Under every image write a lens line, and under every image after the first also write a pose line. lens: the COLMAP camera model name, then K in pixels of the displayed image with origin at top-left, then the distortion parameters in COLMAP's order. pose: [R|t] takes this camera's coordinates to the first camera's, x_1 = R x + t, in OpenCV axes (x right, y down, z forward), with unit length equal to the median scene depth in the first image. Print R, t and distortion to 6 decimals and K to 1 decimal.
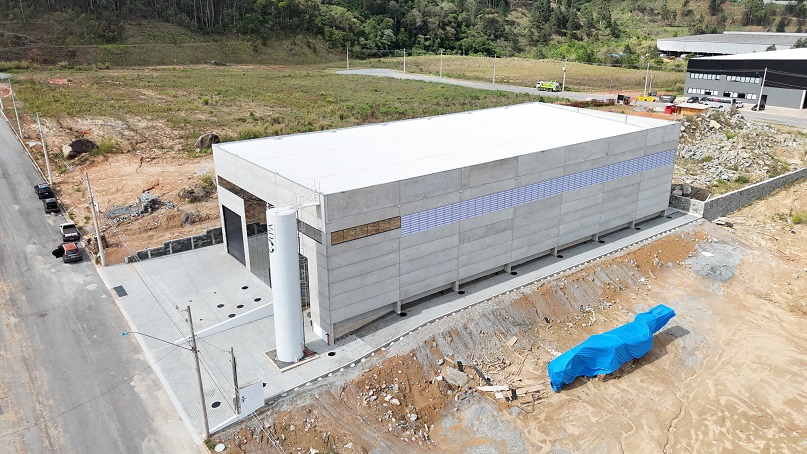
lens RADIAL K [[591.1, 0, 402.2], [0, 591.1, 224.0], [0, 0, 1]] dist [0.068913, -0.064913]
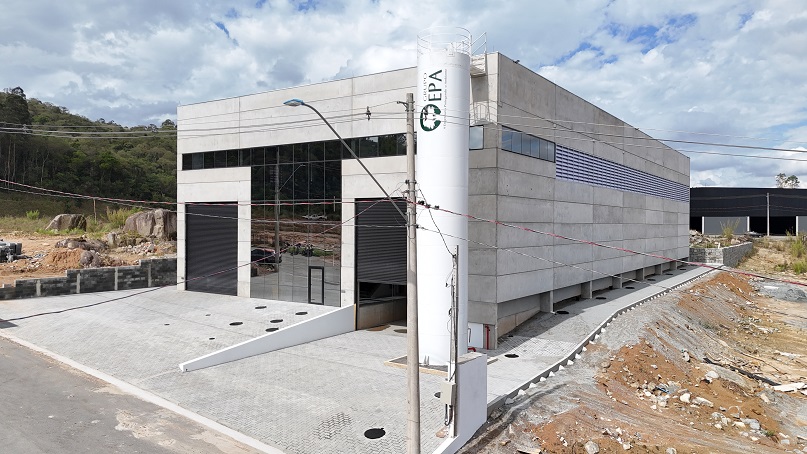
lens RADIAL K [[593.7, 0, 402.6], [0, 593.7, 225.8], [0, 0, 1]] dist [0.035550, -0.000097]
pose [[0.947181, 0.007323, 0.320615, -0.283914], [0.099281, 0.943930, -0.314863, 0.199636], [-0.304944, 0.330063, 0.893346, 0.390749]]
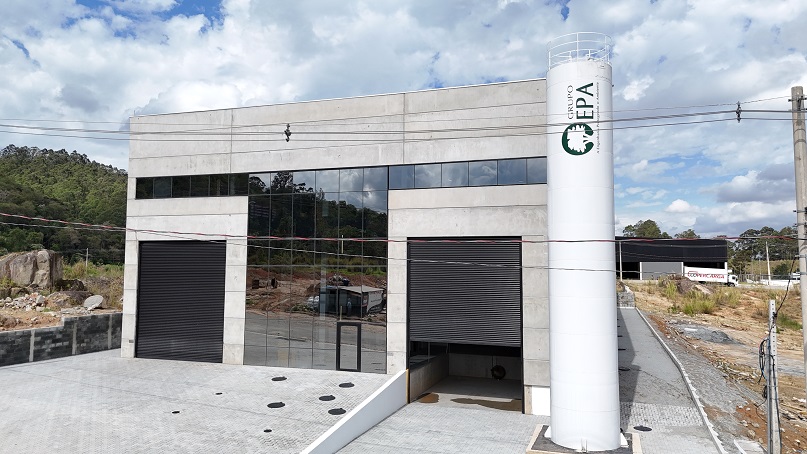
lens RADIAL K [[596.9, 0, 402.1], [0, 596.9, 220.5], [0, 0, 1]] dist [0.026139, -0.001341]
pose [[0.827615, 0.052768, 0.558810, -0.389925], [0.180512, 0.917661, -0.353997, 0.152284], [-0.531477, 0.393845, 0.749945, 0.526125]]
